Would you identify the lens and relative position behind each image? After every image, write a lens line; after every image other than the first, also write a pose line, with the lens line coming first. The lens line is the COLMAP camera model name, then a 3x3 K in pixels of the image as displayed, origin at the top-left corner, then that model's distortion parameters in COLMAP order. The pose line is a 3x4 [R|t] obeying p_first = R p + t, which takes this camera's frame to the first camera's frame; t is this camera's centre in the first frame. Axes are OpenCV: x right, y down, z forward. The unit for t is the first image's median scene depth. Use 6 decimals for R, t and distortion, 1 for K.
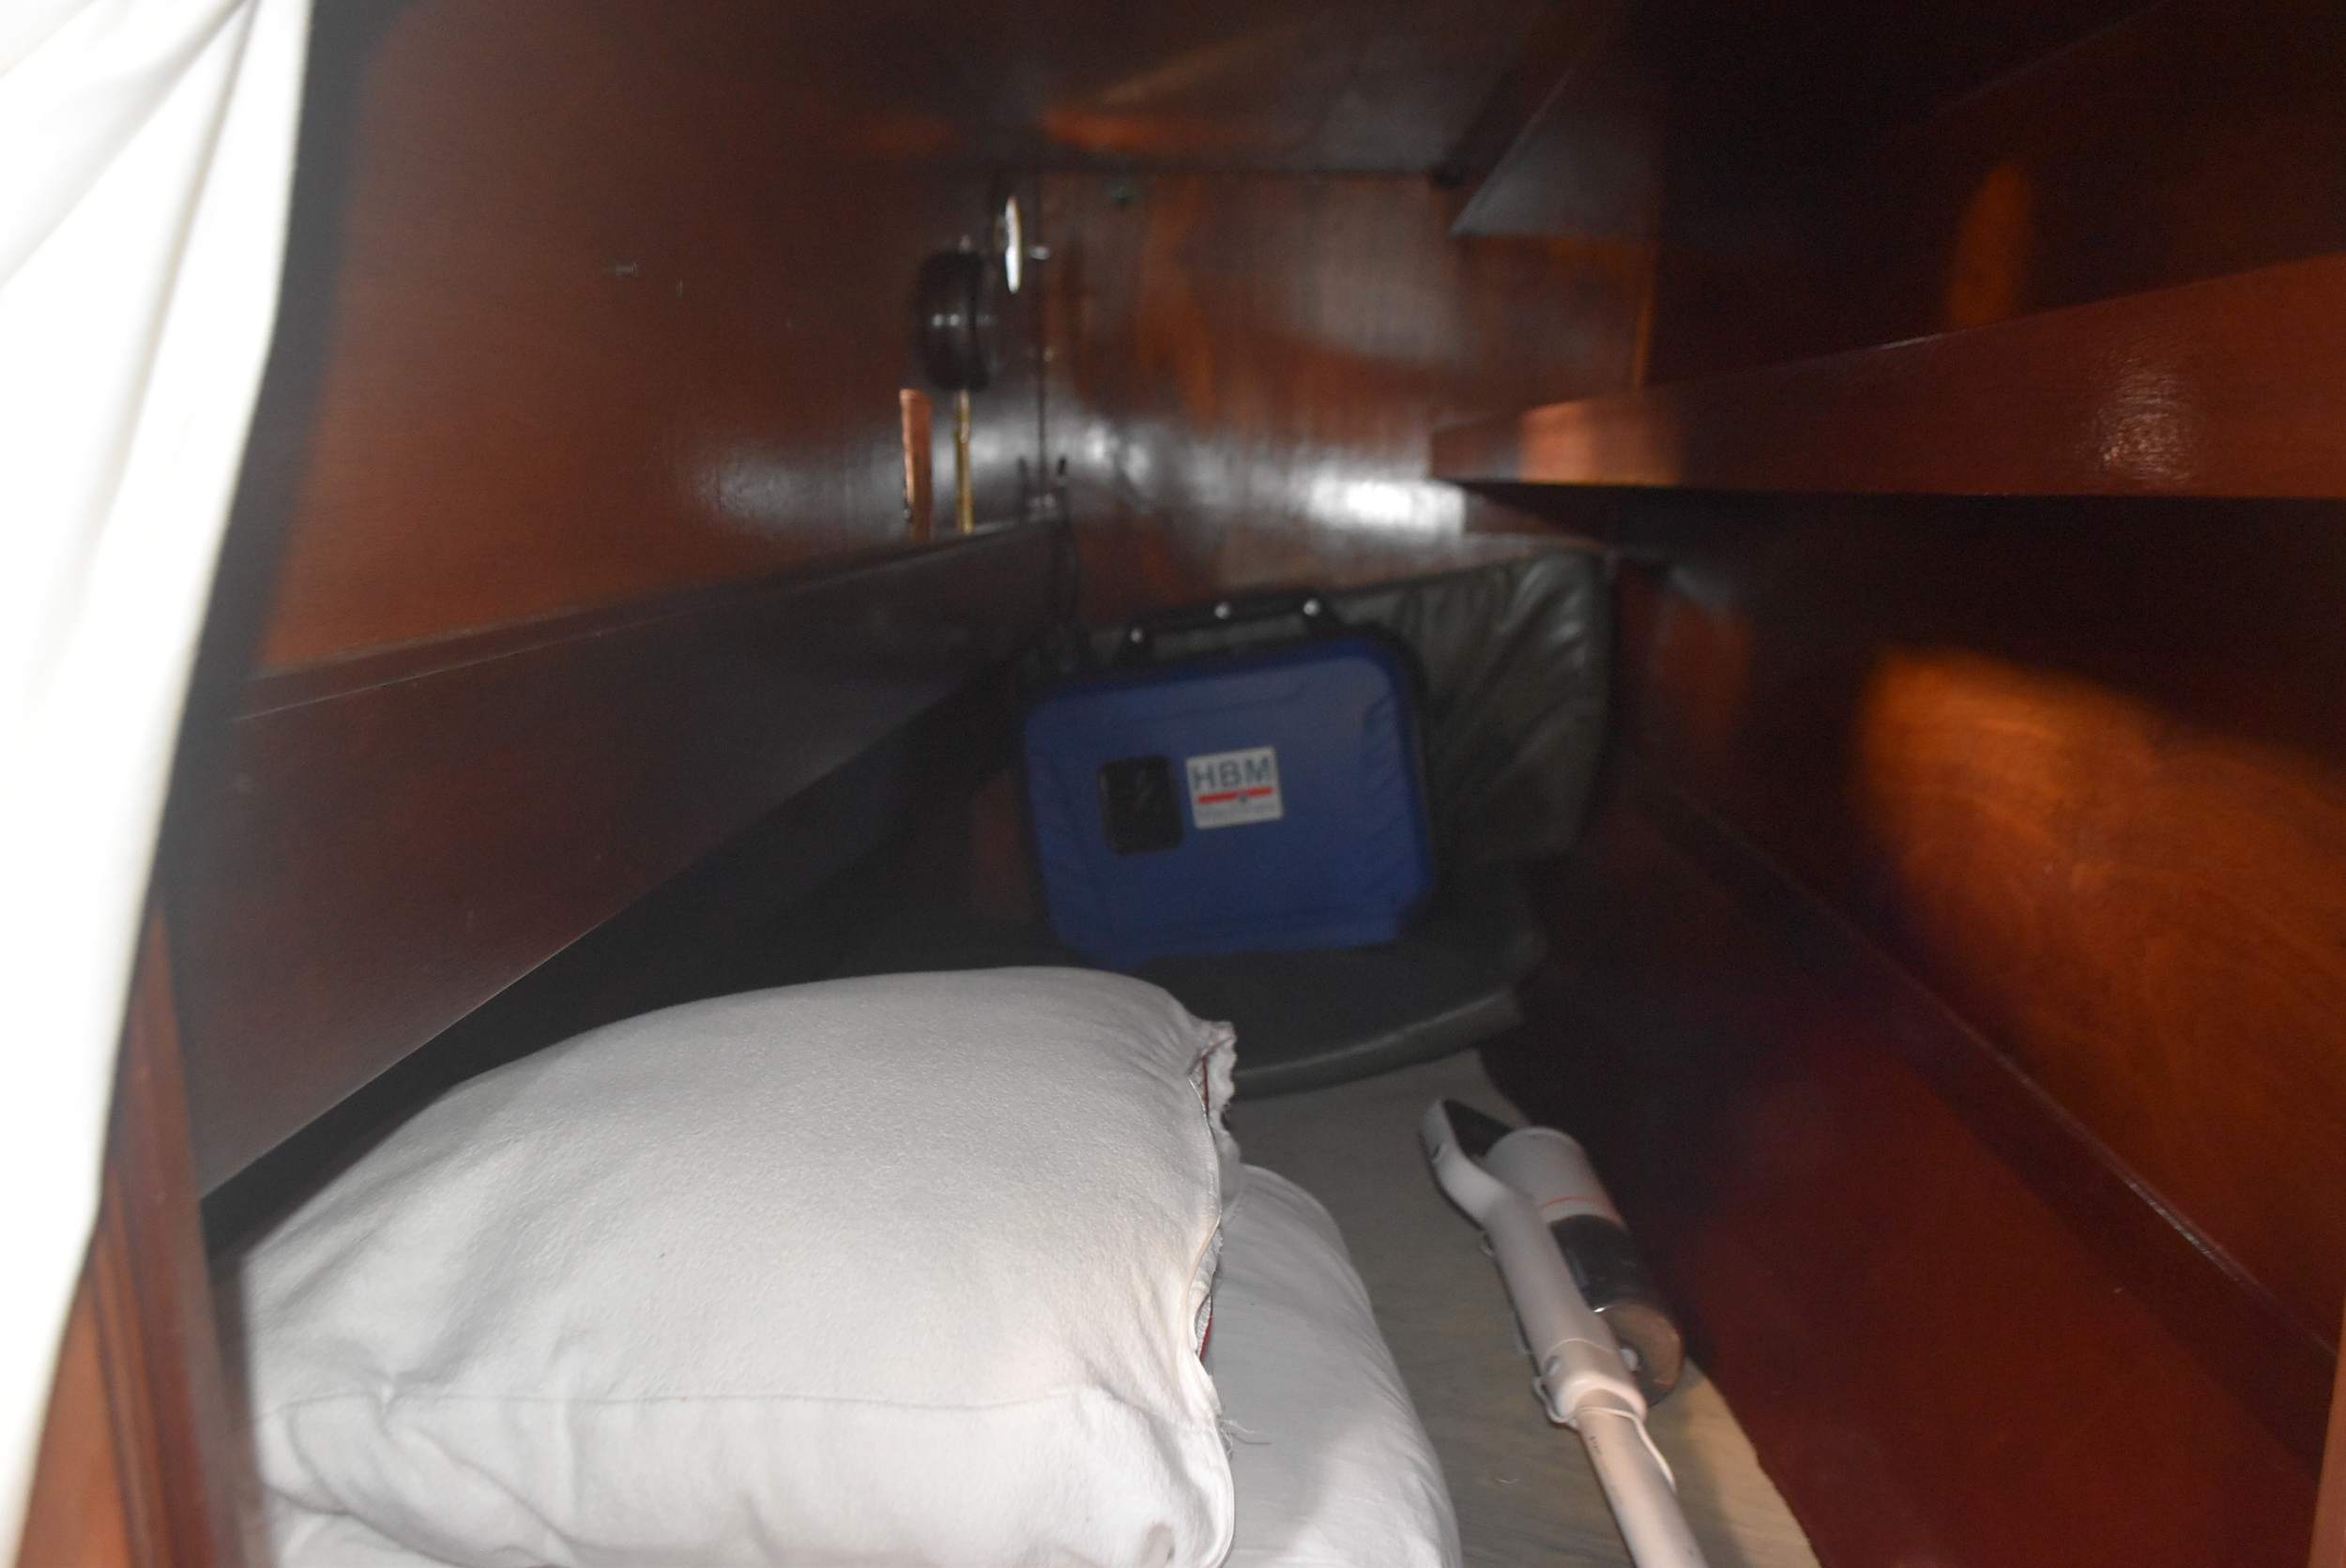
lens RADIAL K [[1901.0, 0, 1186.9], [0, 1901.0, 790.1], [0, 0, 1]] dist [-0.087507, 0.004052]
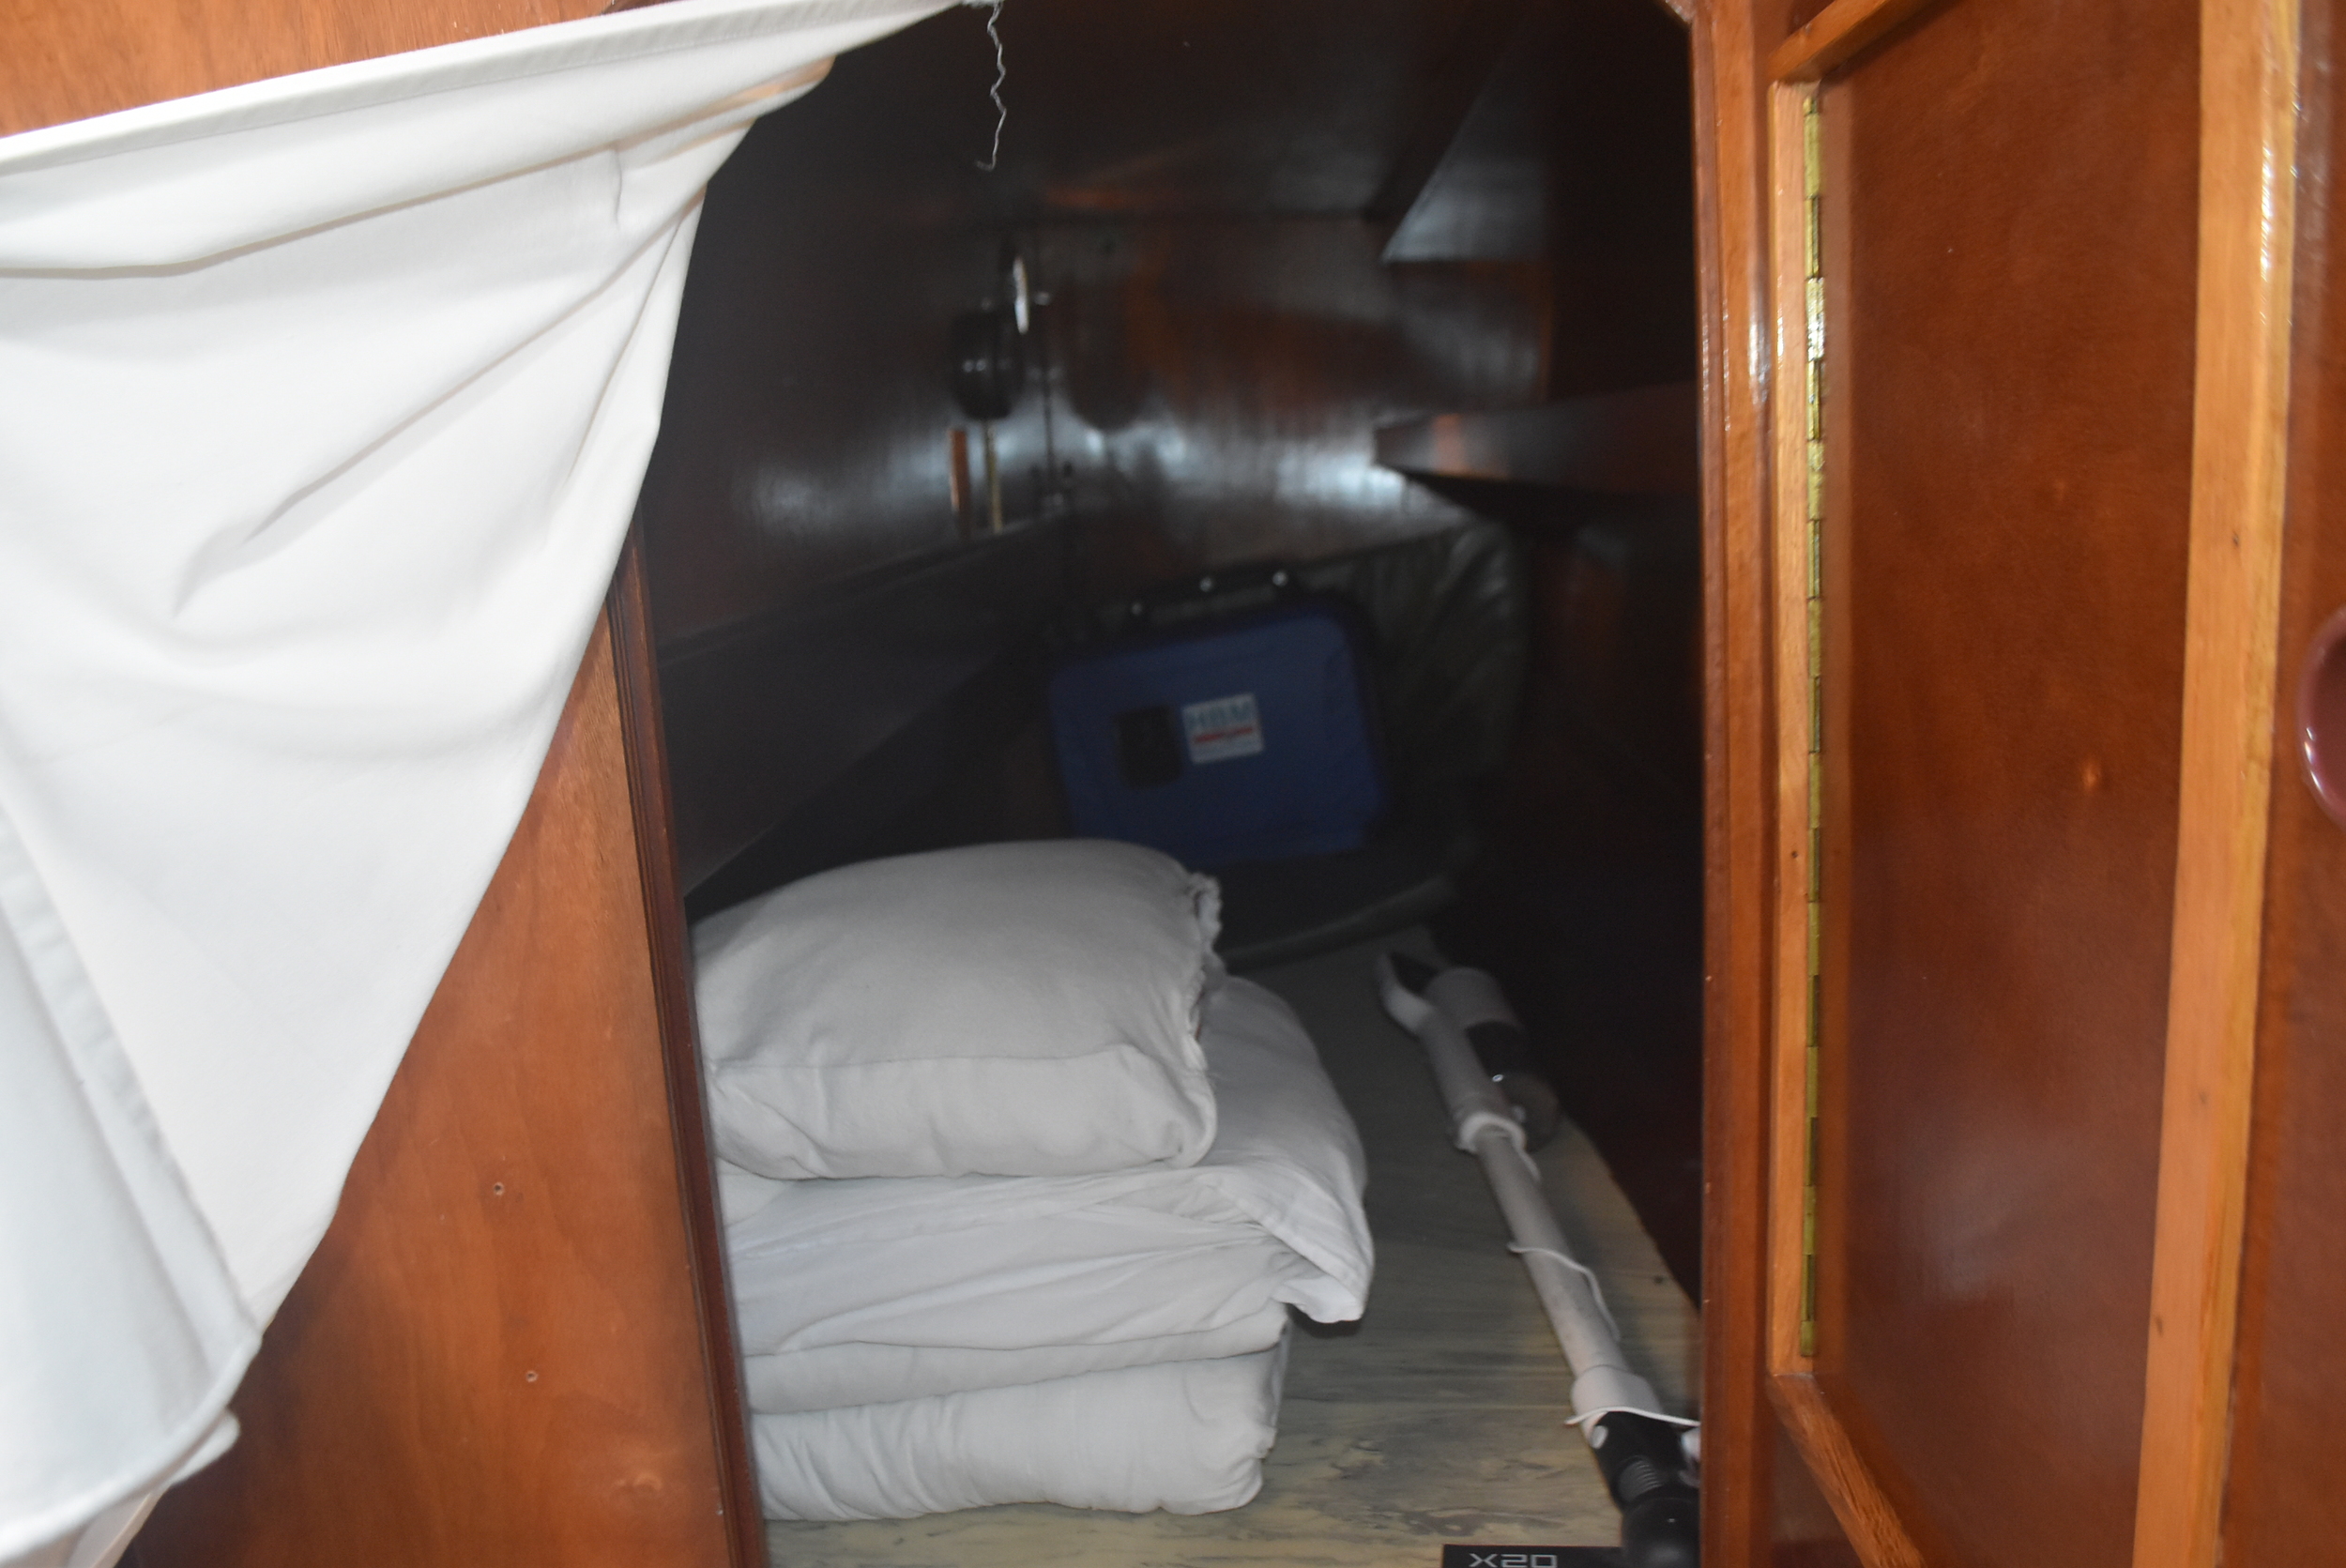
lens RADIAL K [[1825.4, 0, 1164.6], [0, 1825.4, 829.8], [0, 0, 1]] dist [-0.076449, 0.005637]
pose [[0.998672, -0.047986, -0.018761, 0.007218], [0.048670, 0.998097, 0.037858, 0.020102], [0.016909, -0.038721, 0.999107, -0.203920]]
